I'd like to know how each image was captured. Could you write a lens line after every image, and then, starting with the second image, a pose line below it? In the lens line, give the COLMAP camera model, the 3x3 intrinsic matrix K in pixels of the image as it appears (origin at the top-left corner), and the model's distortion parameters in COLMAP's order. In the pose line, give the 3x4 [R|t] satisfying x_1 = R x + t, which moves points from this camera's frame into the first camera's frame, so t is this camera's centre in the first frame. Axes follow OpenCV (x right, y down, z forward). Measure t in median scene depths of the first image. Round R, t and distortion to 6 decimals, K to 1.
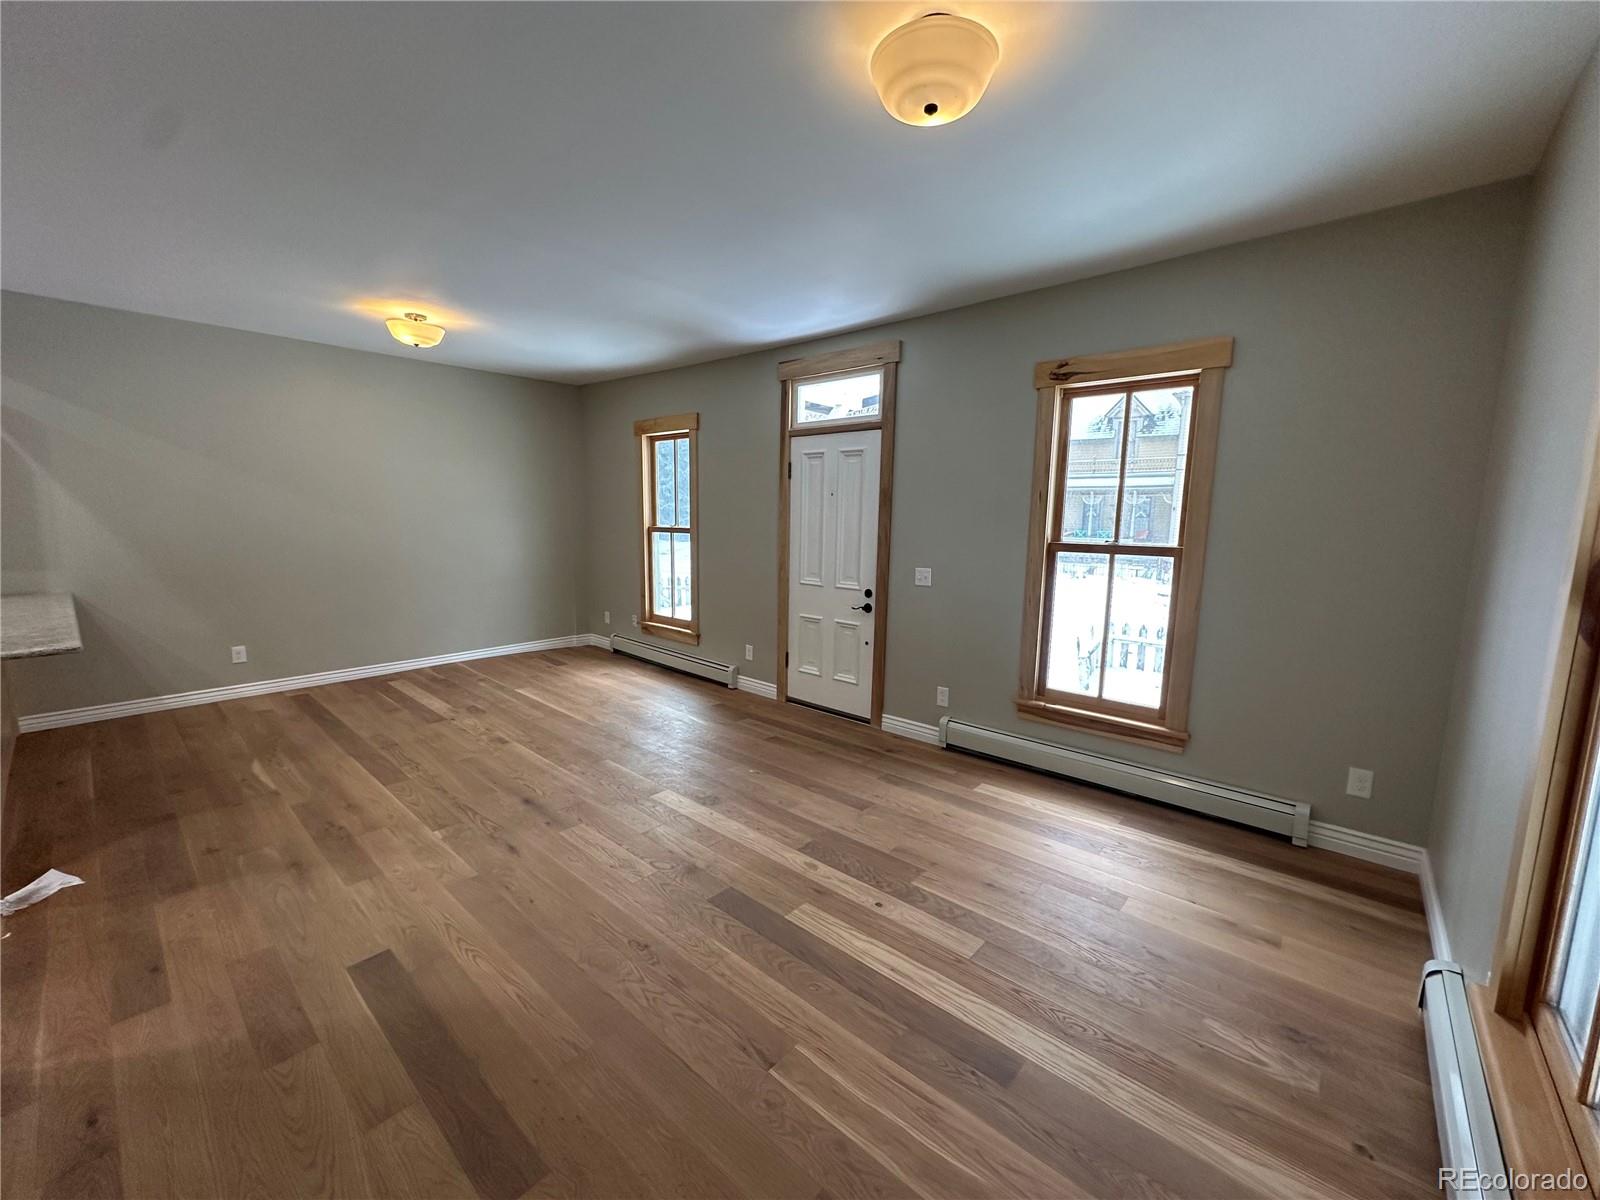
lens RADIAL K [[635.6, 0, 805.3], [0, 635.6, 603.2], [0, 0, 1]] dist [-0.000380, -0.000884]
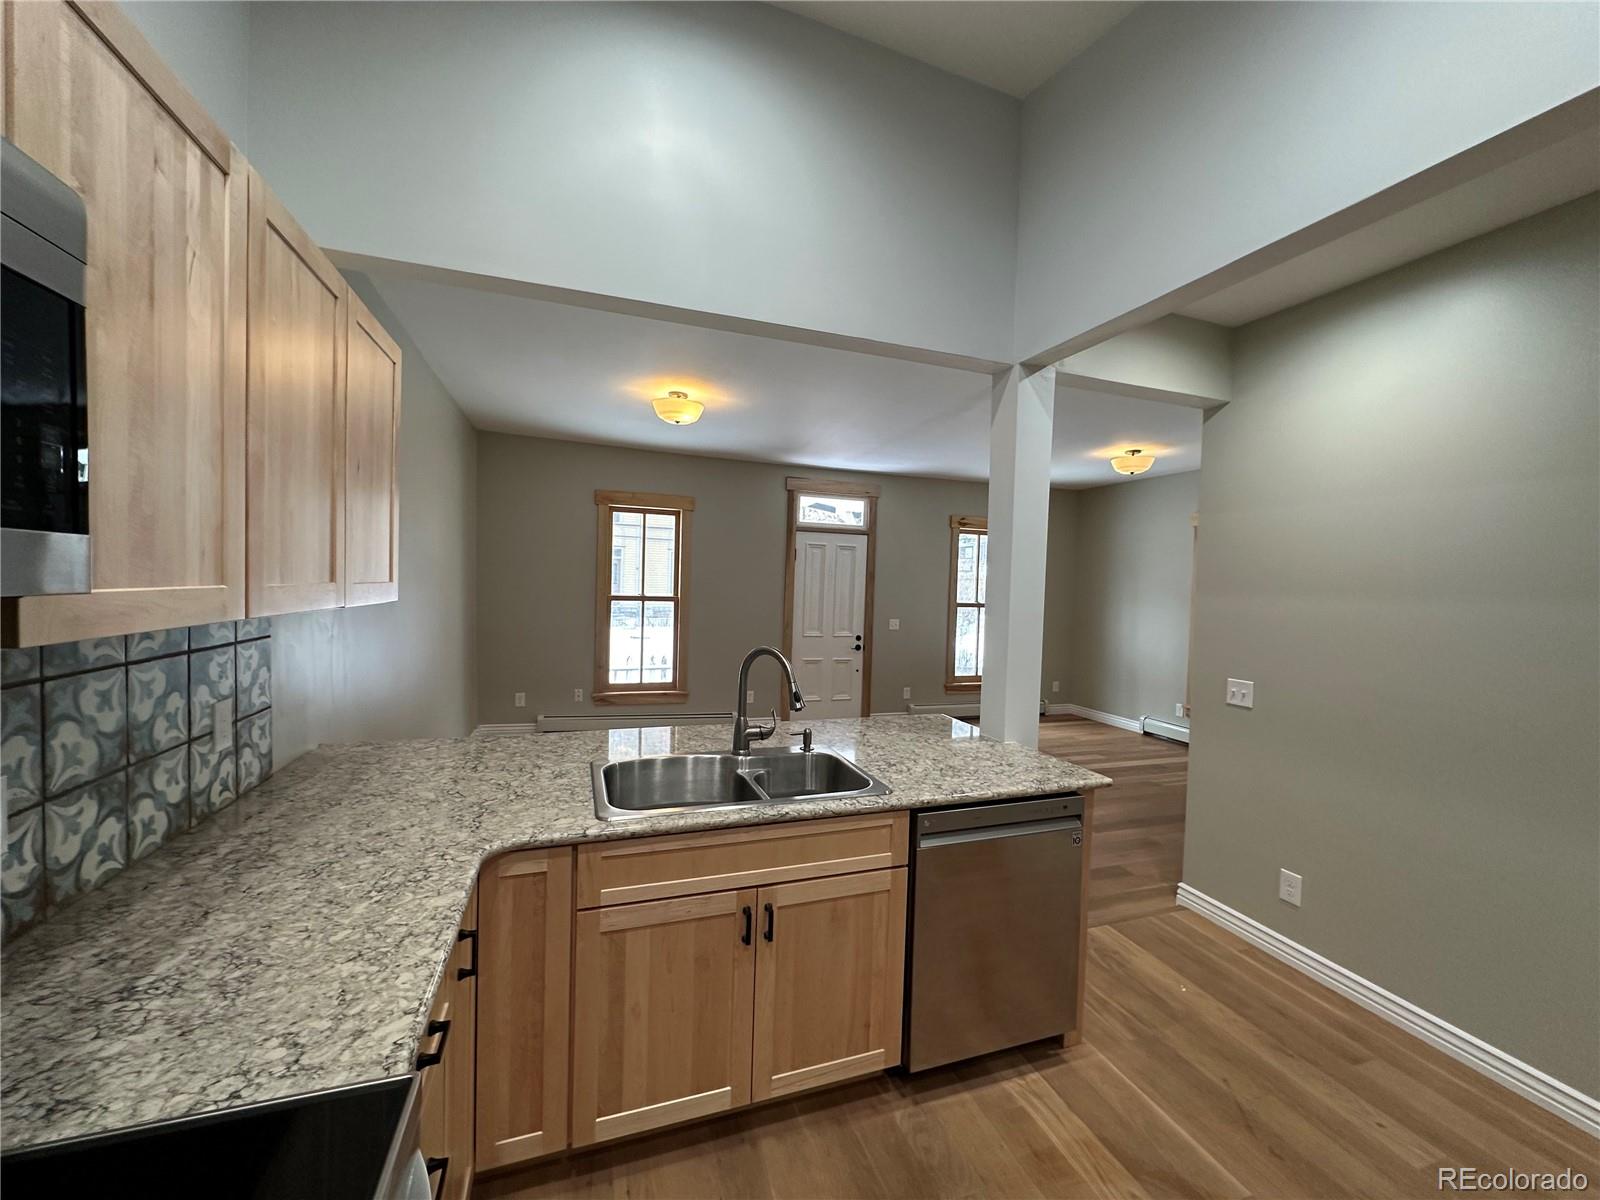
lens RADIAL K [[635.6, 0, 801.2], [0, 635.6, 602.3], [0, 0, 1]] dist [-0.000380, -0.000884]
pose [[0.496105, -0.028638, 0.867790, -1.435088], [0.096010, 0.995136, -0.022047, -0.088718], [-0.862938, 0.094254, 0.496442, 0.376084]]
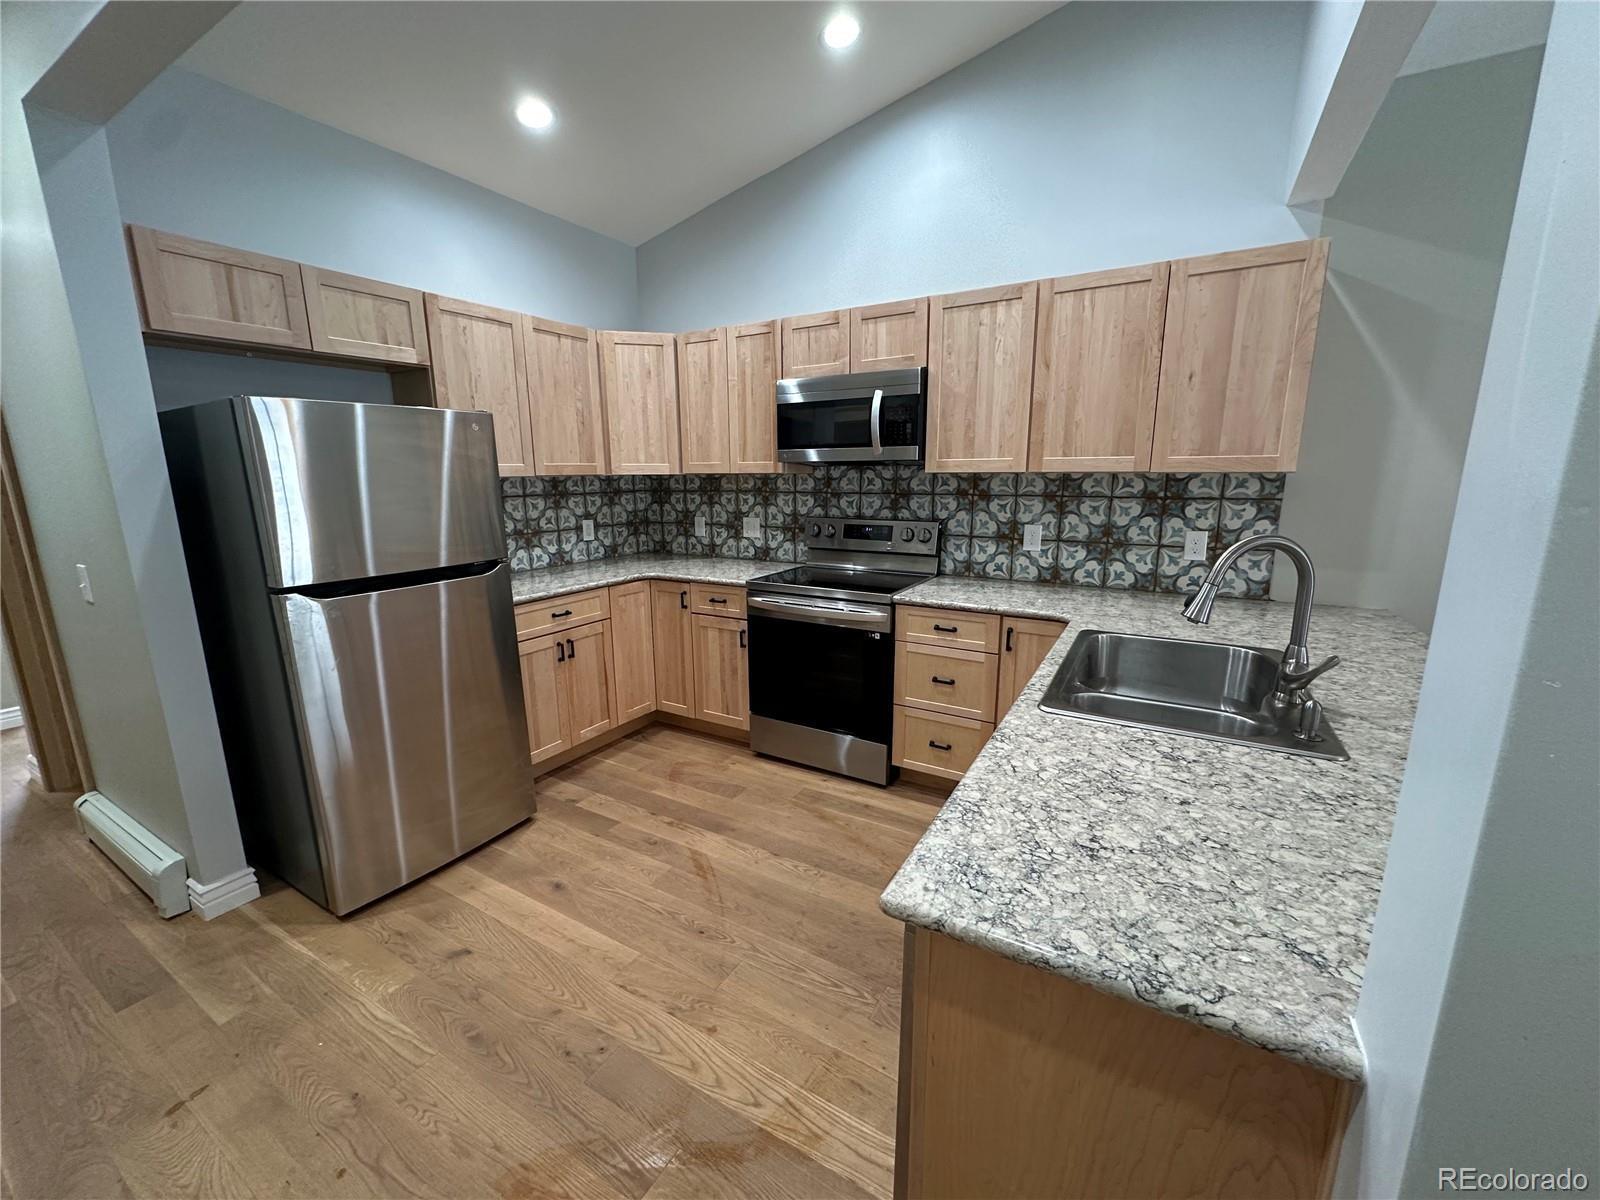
lens RADIAL K [[635.6, 0, 799.7], [0, 635.6, 603.3], [0, 0, 1]] dist [-0.000380, -0.000884]
pose [[0.183350, 0.186205, -0.965251, -0.699692], [-0.124378, 0.978400, 0.165116, -0.055681], [0.975148, 0.089782, 0.202549, 0.351612]]
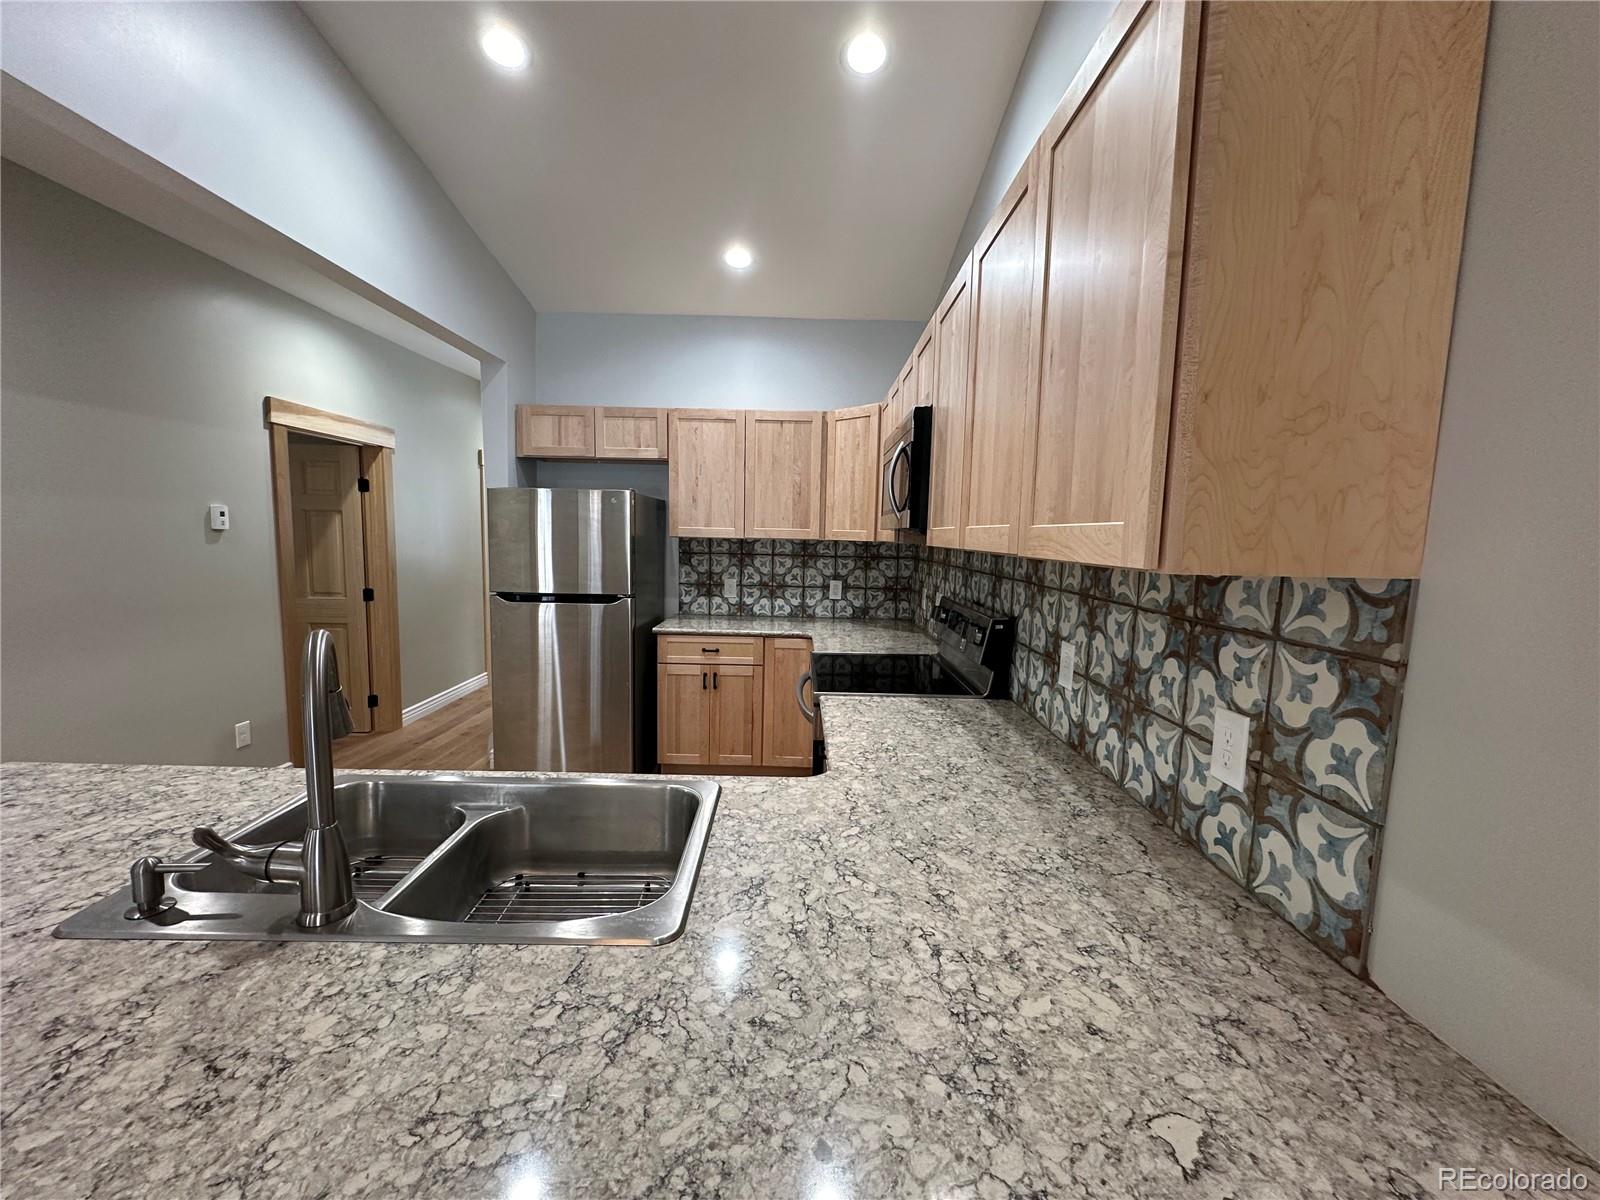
lens RADIAL K [[635.6, 0, 804.0], [0, 635.6, 605.4], [0, 0, 1]] dist [-0.000380, -0.000884]
pose [[-0.747500, 0.040801, -0.663008, -0.971898], [-0.126457, 0.971117, 0.202335, -0.144541], [0.652114, 0.235087, -0.720751, 0.944320]]
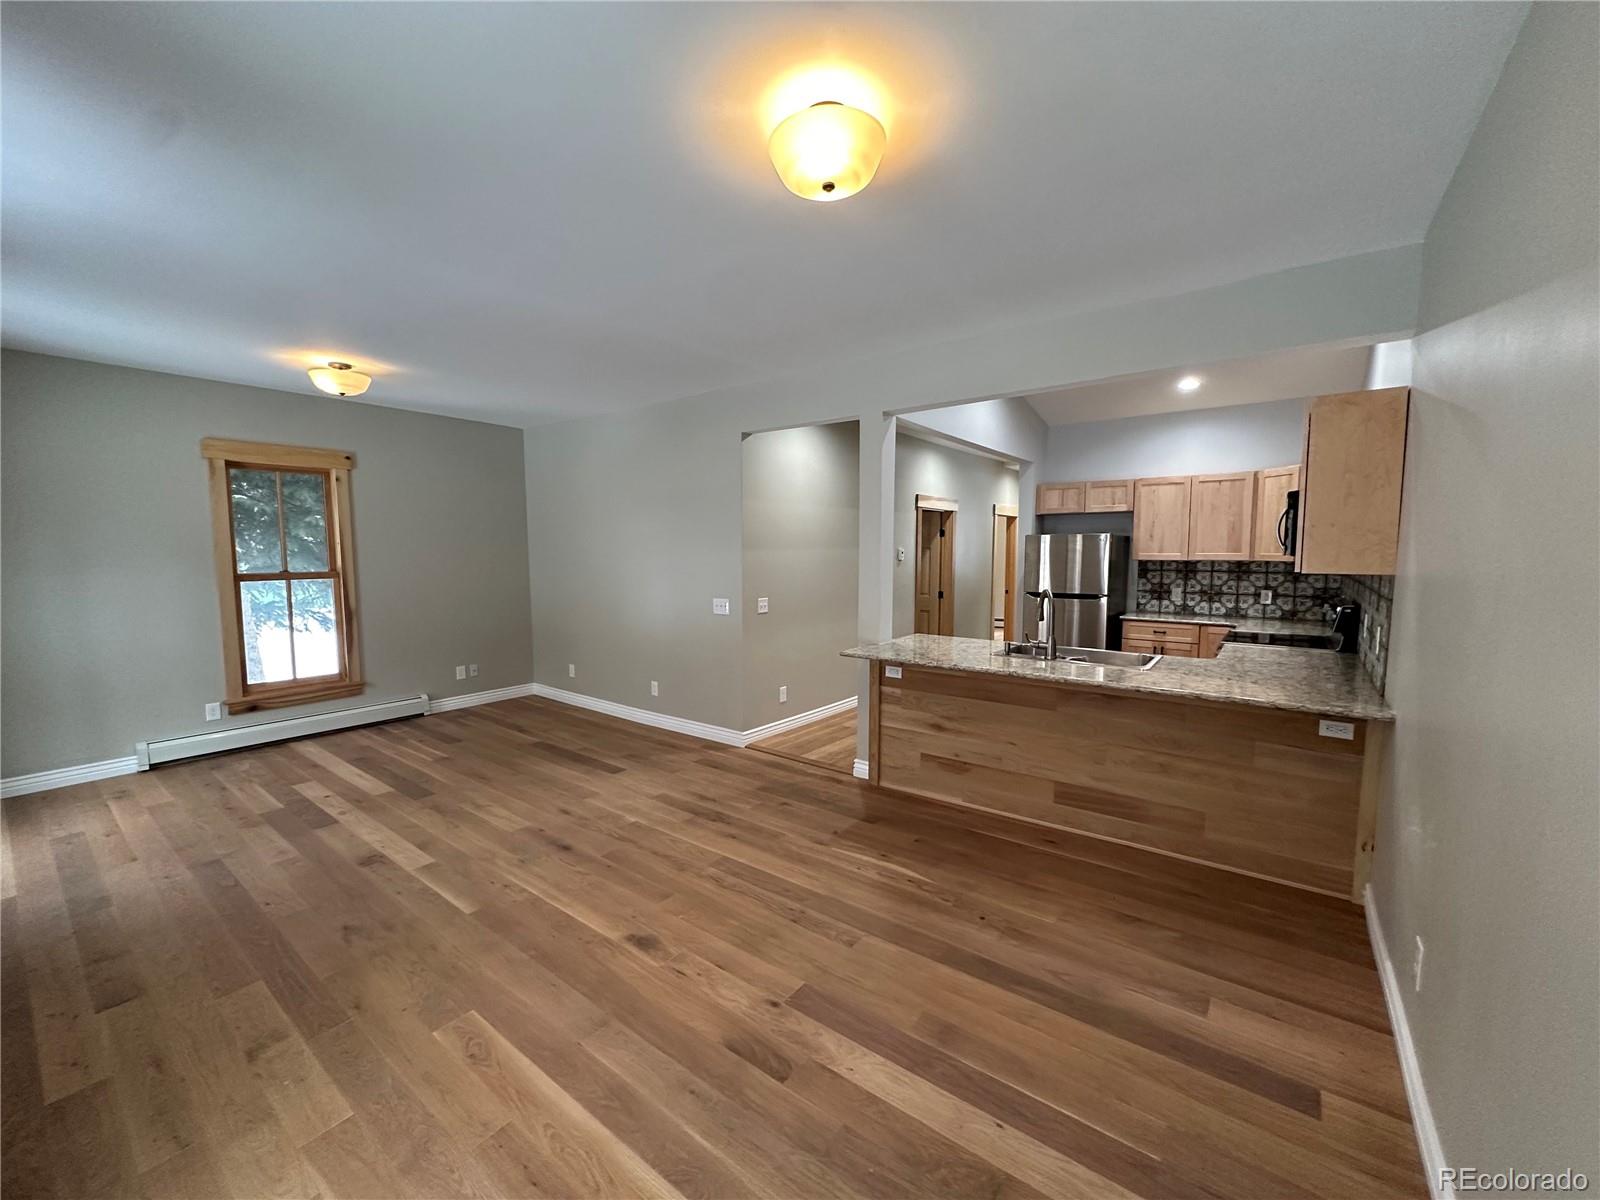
lens RADIAL K [[635.6, 0, 802.9], [0, 635.6, 600.5], [0, 0, 1]] dist [-0.000380, -0.000884]
pose [[-0.997647, -0.009199, -0.067947, -0.587110], [-0.023746, 0.975991, 0.216515, -0.236969], [0.064324, 0.217619, -0.973912, 1.521777]]
